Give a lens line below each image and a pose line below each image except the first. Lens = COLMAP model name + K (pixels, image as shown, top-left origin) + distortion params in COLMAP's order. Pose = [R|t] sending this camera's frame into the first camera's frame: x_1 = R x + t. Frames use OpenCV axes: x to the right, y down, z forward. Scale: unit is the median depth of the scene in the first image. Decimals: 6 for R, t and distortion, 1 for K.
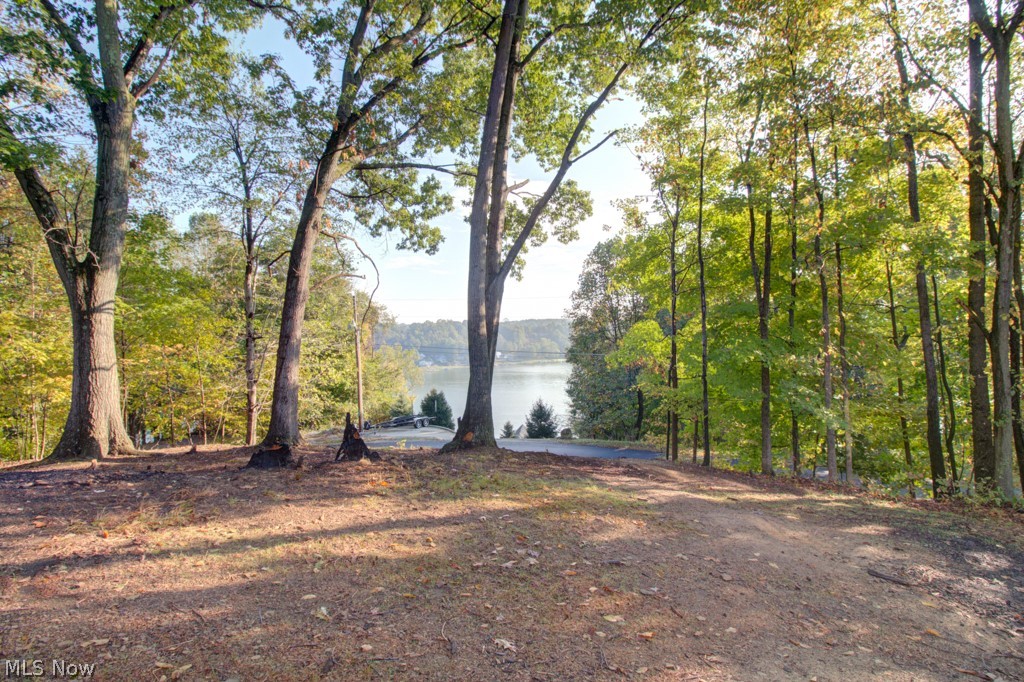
lens RADIAL K [[456.0, 0, 507.5], [0, 456.0, 336.7], [0, 0, 1]] dist [-0.001729, -0.000130]
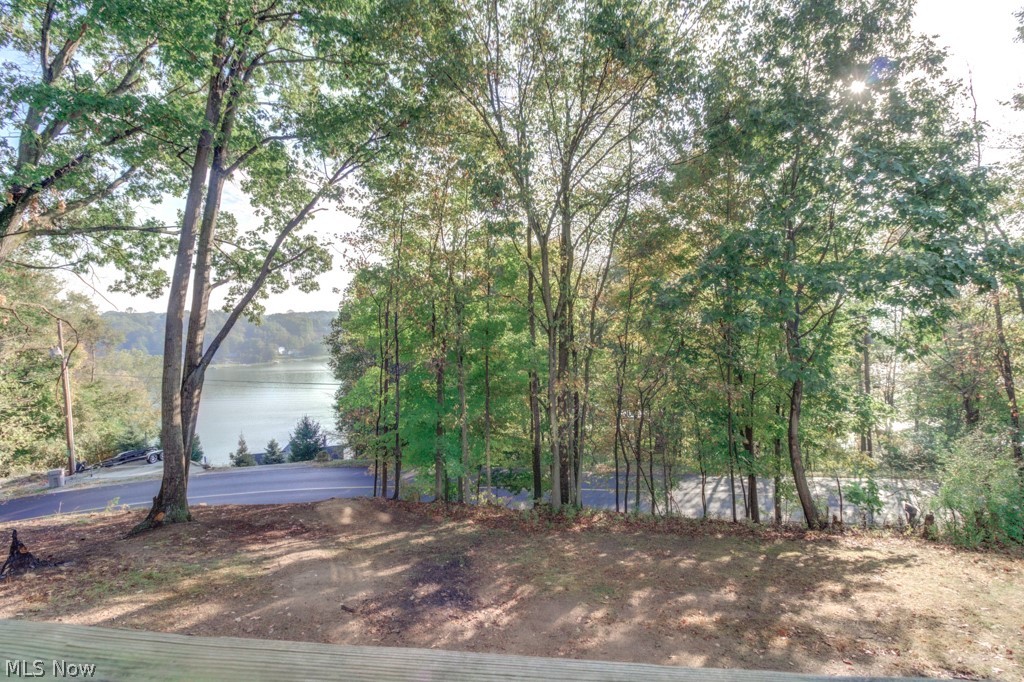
lens RADIAL K [[472.0, 0, 515.6], [0, 472.0, 341.9], [0, 0, 1]] dist [0.005629, -0.005135]
pose [[0.913876, 0.001095, 0.405991, 0.124821], [-0.021251, 0.998755, 0.045141, -0.148168], [-0.405436, -0.049881, 0.912761, -0.224659]]
